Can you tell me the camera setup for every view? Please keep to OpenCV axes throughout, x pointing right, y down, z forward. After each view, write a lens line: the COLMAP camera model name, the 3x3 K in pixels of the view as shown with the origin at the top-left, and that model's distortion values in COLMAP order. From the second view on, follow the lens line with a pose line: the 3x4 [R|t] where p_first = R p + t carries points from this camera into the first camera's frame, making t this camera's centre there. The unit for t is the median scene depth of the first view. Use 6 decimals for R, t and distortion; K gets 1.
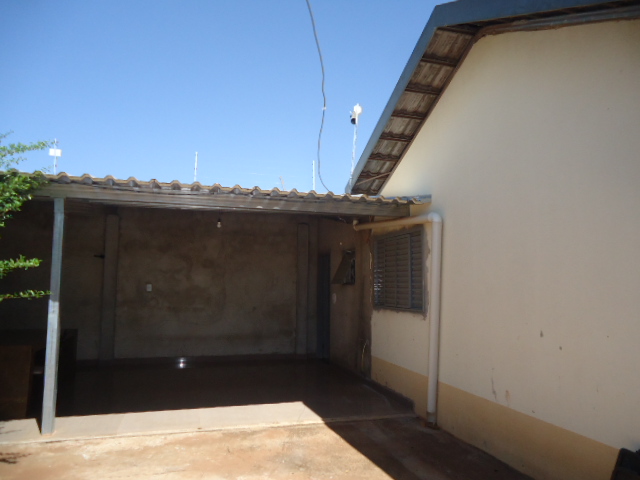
lens RADIAL K [[470.5, 0, 320.6], [0, 470.5, 239.5], [0, 0, 1]] dist [-0.004531, 0.004894]
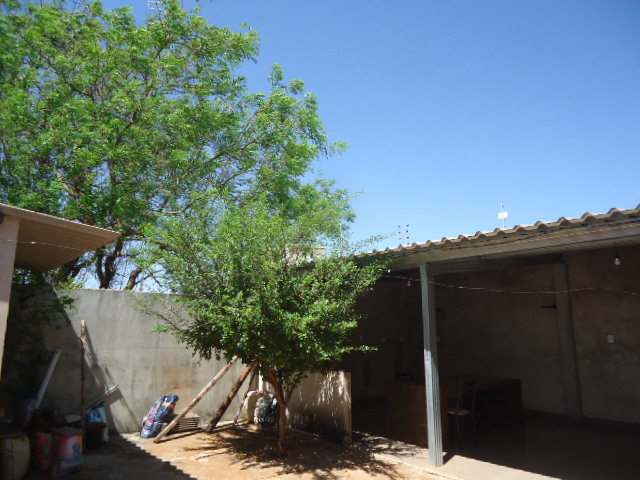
lens RADIAL K [[470.5, 0, 320.5], [0, 470.5, 241.5], [0, 0, 1]] dist [-0.004531, 0.004894]
pose [[0.416926, -0.179463, -0.891048, 0.233155], [0.089399, 0.983658, -0.156285, 0.011686], [0.904533, -0.014499, 0.426156, 0.135081]]
